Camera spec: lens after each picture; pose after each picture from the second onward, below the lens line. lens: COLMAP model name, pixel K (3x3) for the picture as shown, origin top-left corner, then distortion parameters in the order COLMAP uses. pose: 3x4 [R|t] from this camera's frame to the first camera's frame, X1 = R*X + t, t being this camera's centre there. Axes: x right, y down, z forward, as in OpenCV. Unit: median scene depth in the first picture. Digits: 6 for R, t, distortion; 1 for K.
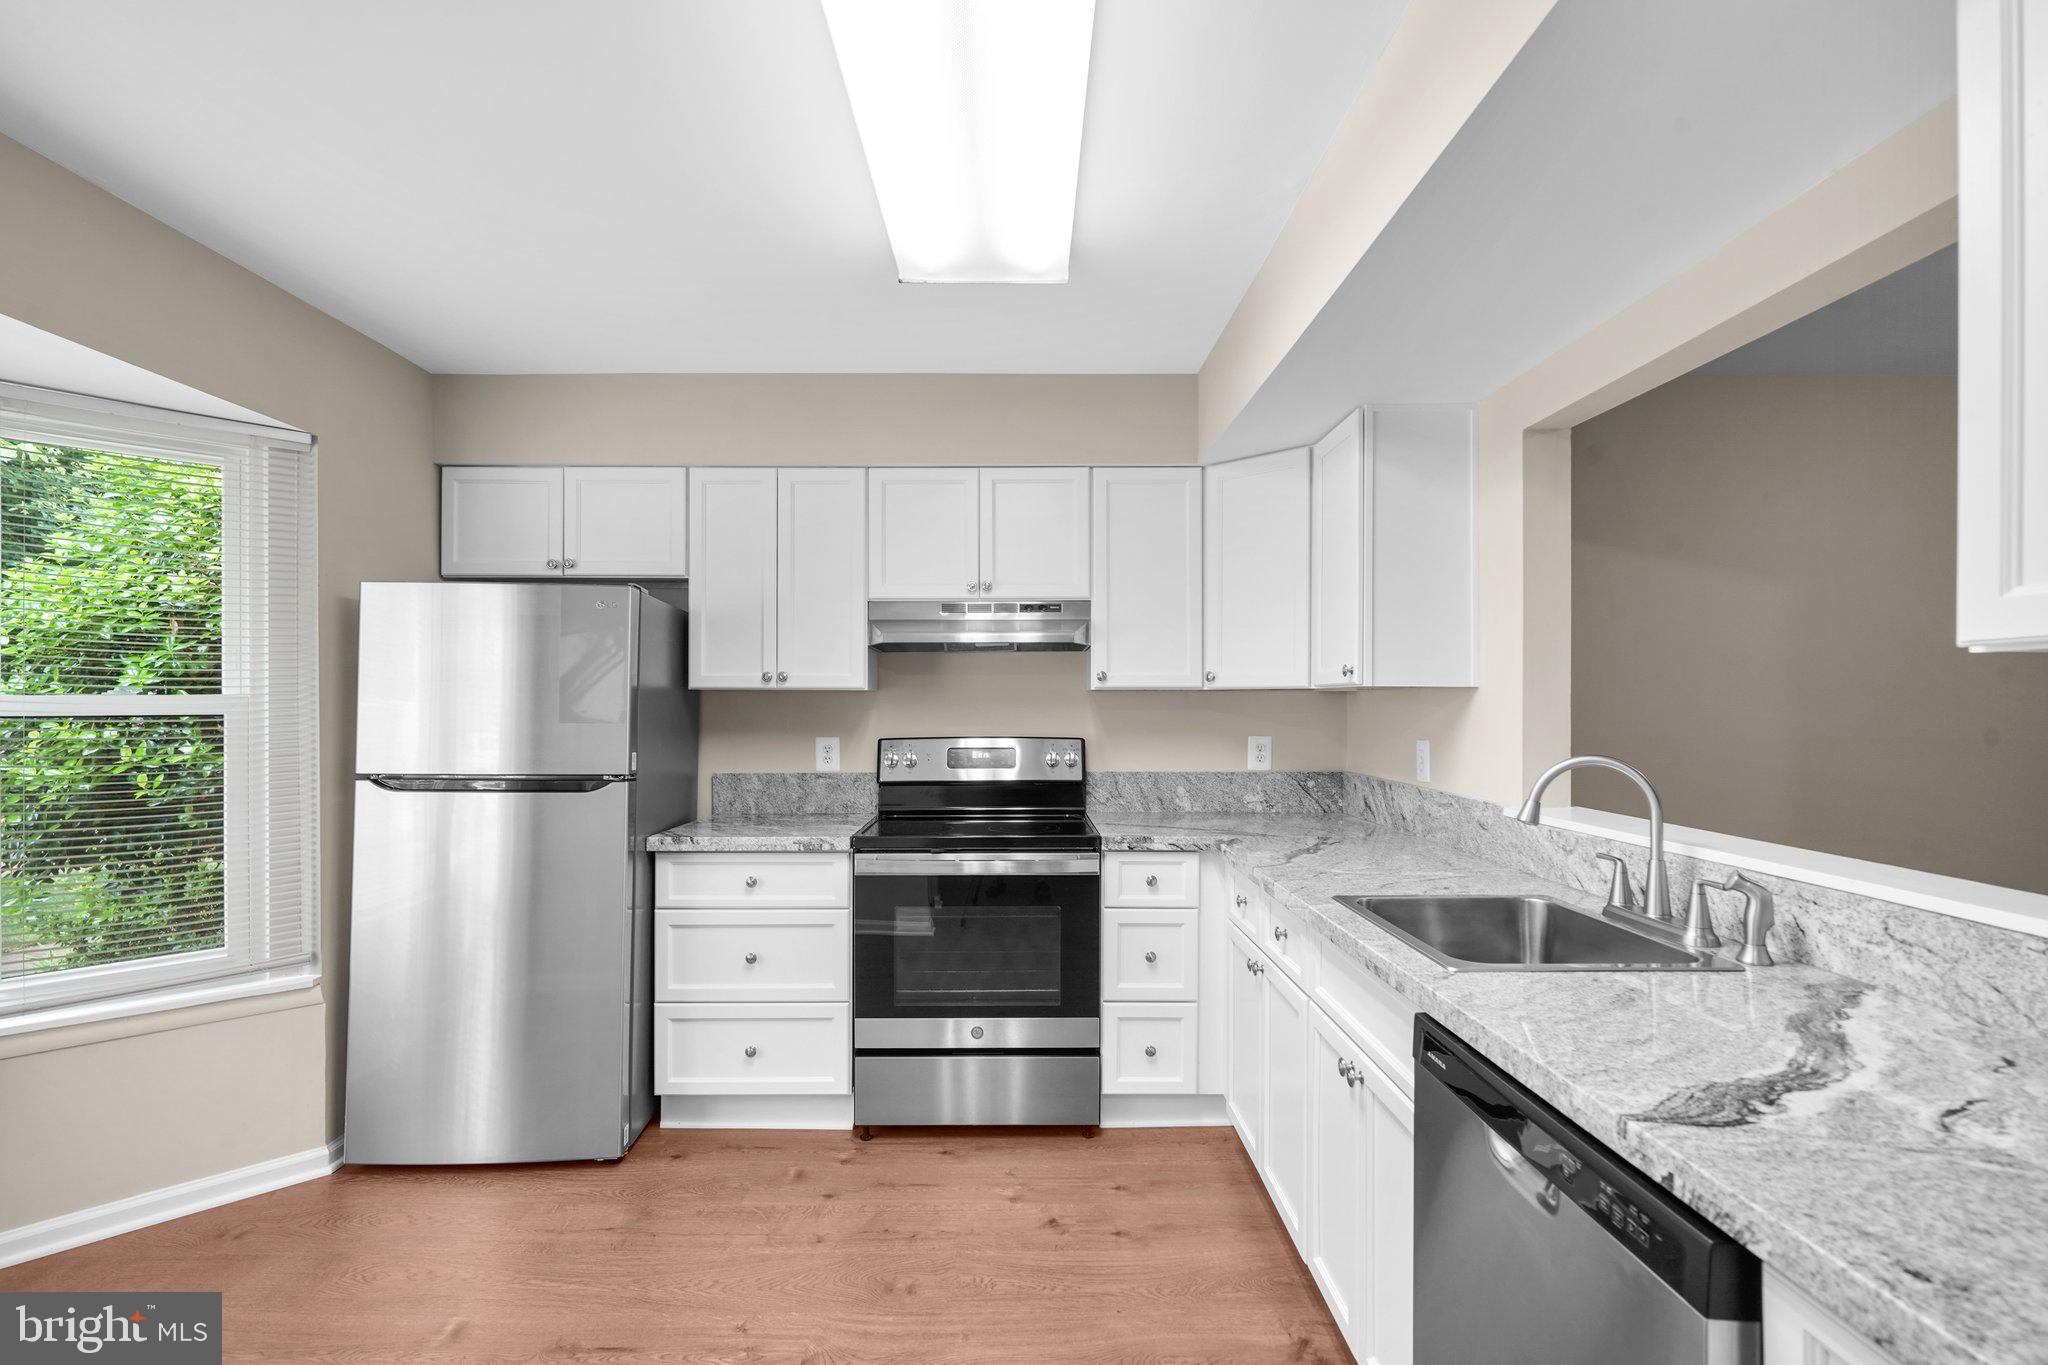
lens RADIAL K [[942.8, 0, 1027.3], [0, 942.8, 702.2], [0, 0, 1]] dist [0.000767, 0.000426]
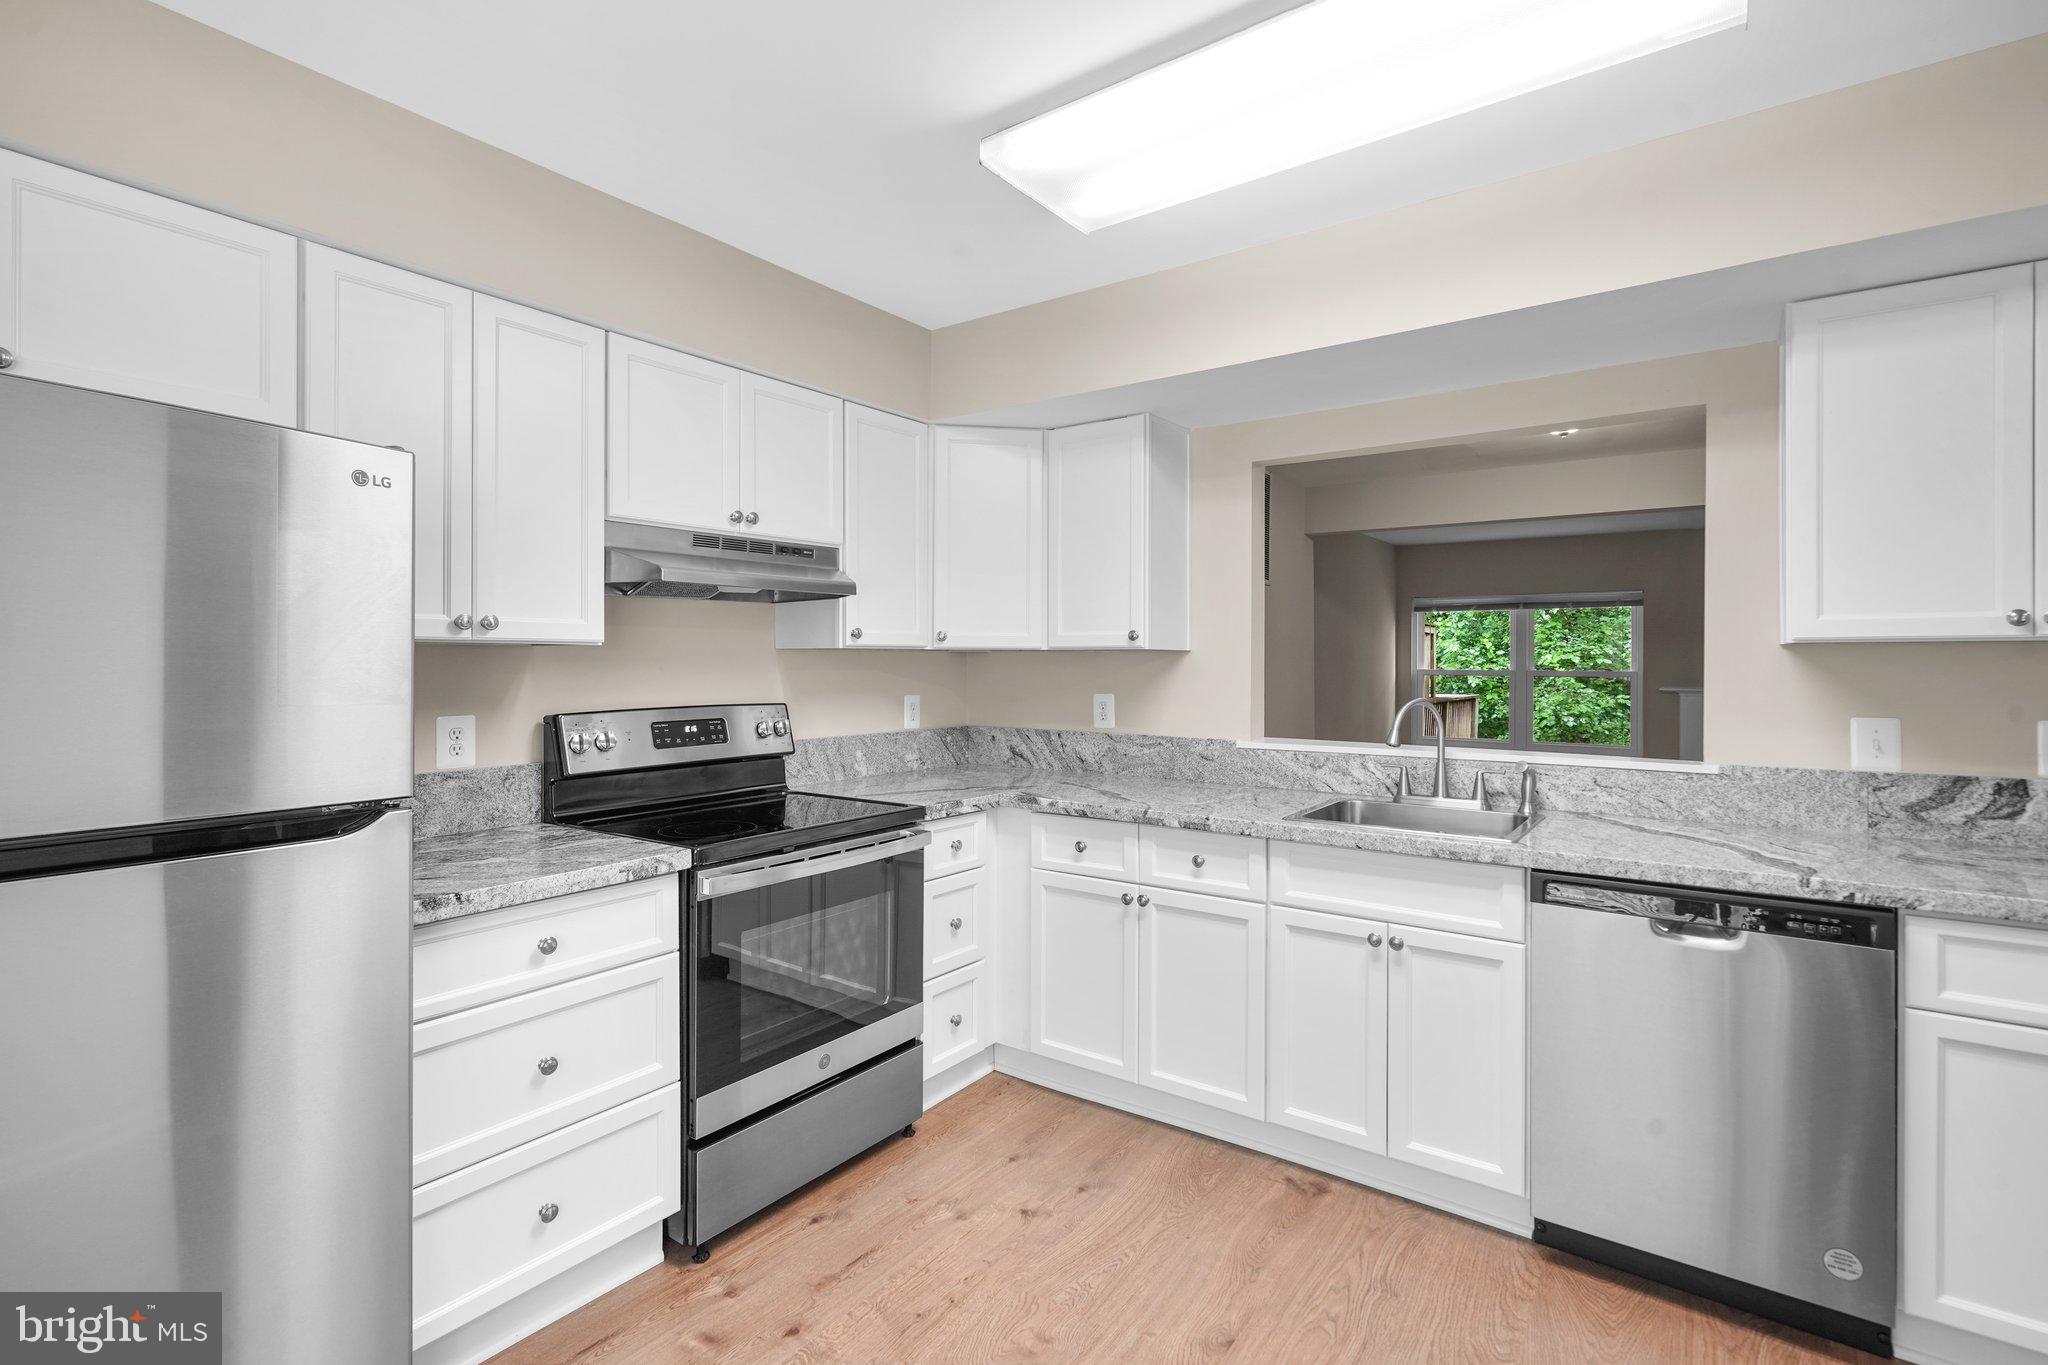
lens RADIAL K [[956.0, 0, 1012.1], [0, 956.0, 660.3], [0, 0, 1]] dist [0.001484, 0.001296]
pose [[0.596957, 0.001119, 0.802272, -0.623866], [-0.001576, 0.999999, -0.000223, -0.001705], [-0.802271, -0.001131, 0.596958, 0.364772]]
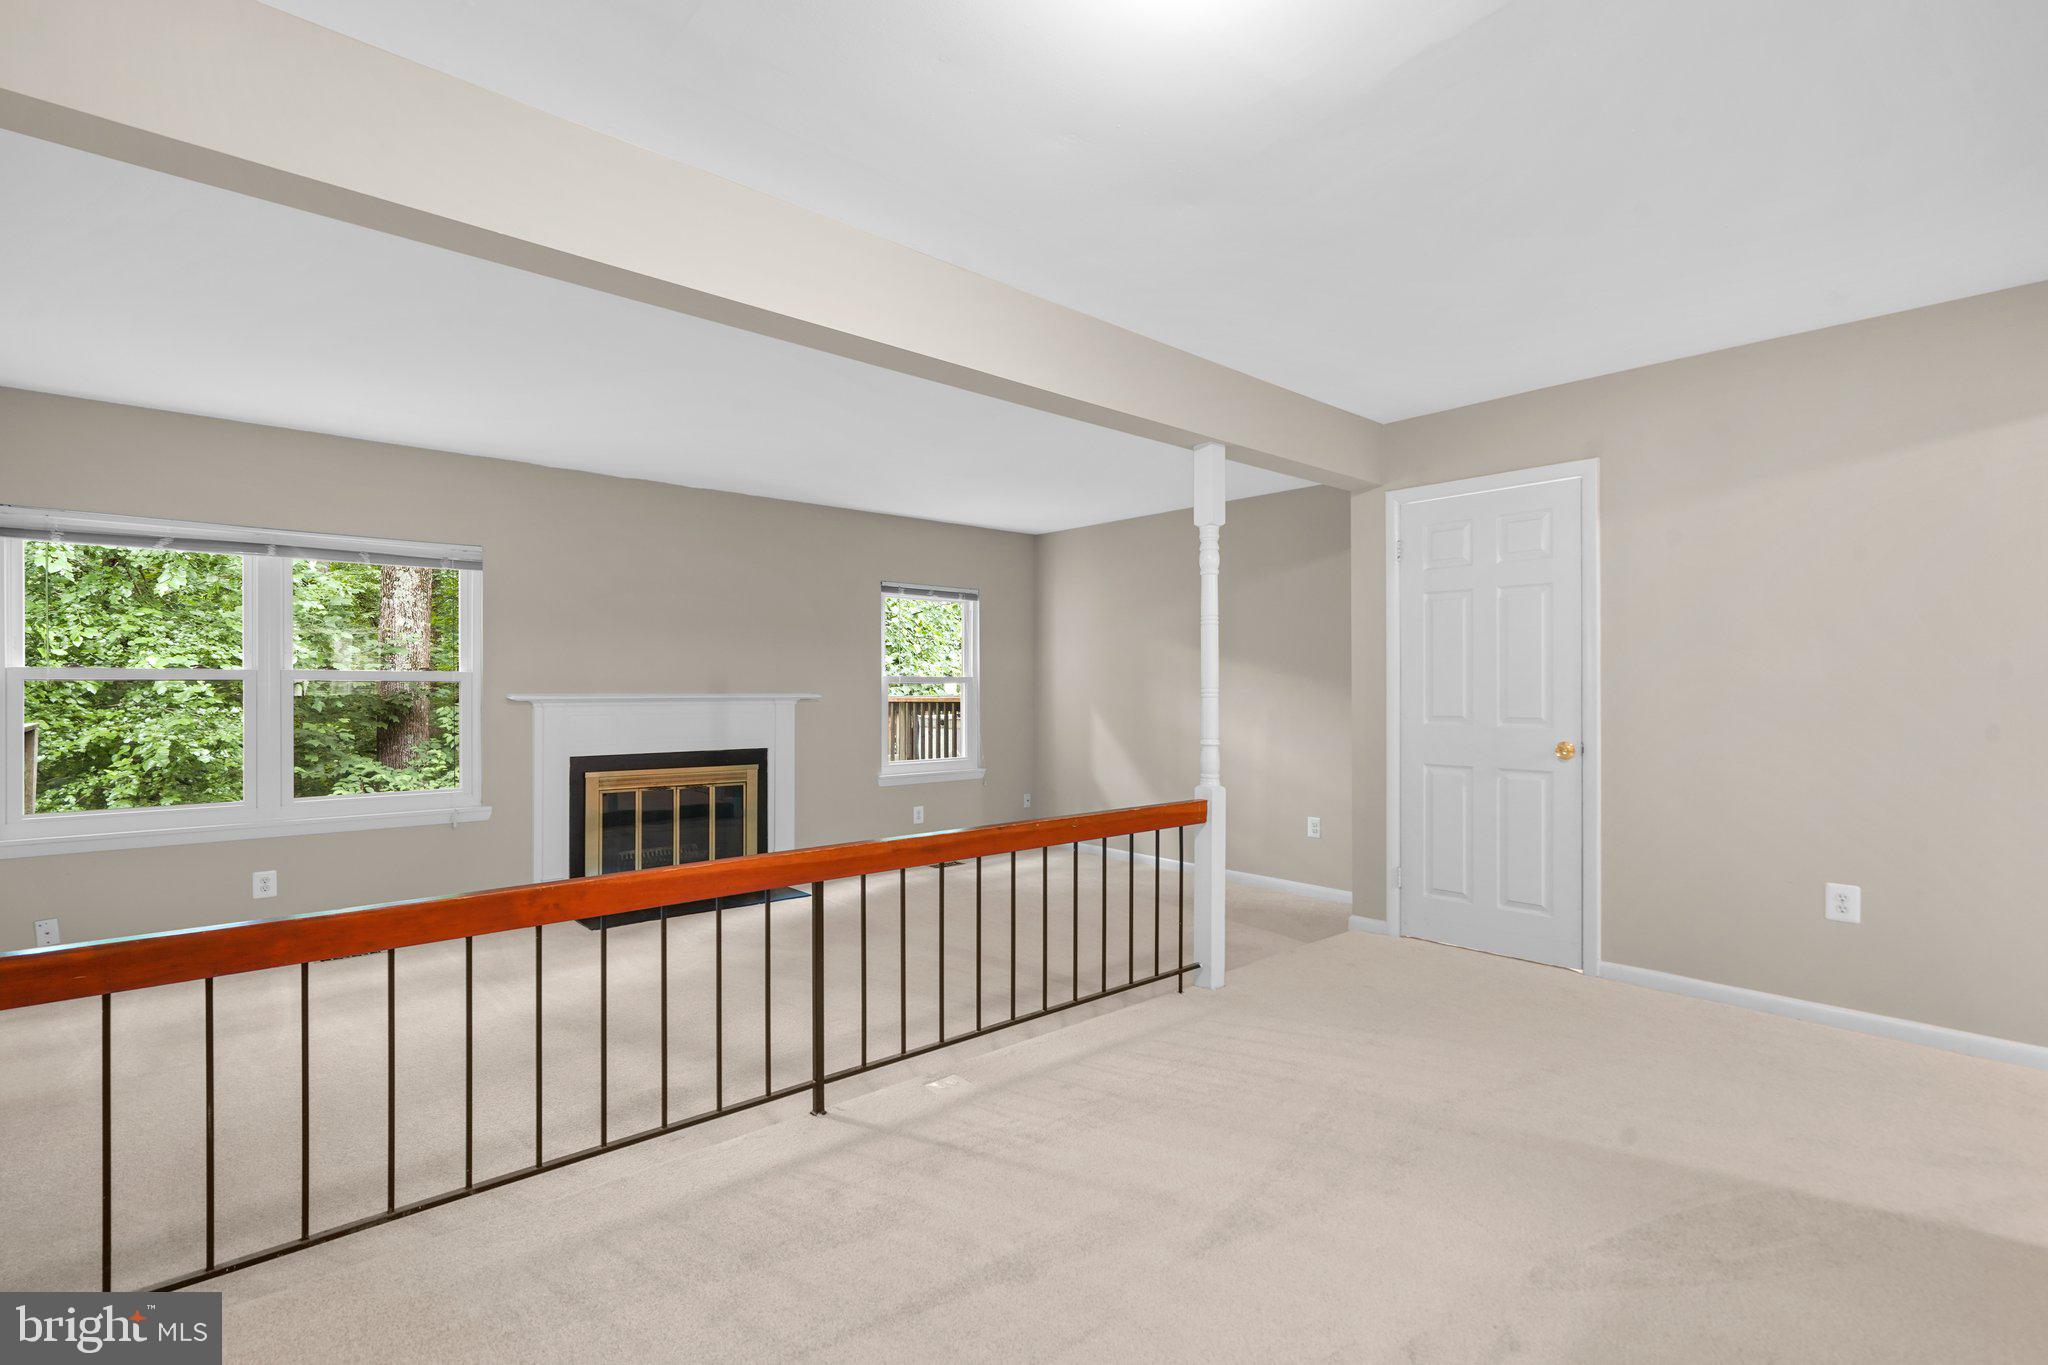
lens RADIAL K [[942.8, 0, 1027.3], [0, 942.8, 702.2], [0, 0, 1]] dist [0.000767, 0.000426]
pose [[-0.659777, -0.015224, 0.751307, 0.565212], [-0.002784, 0.999837, 0.017816, 0.048615], [-0.751456, 0.009663, -0.659712, 0.925939]]
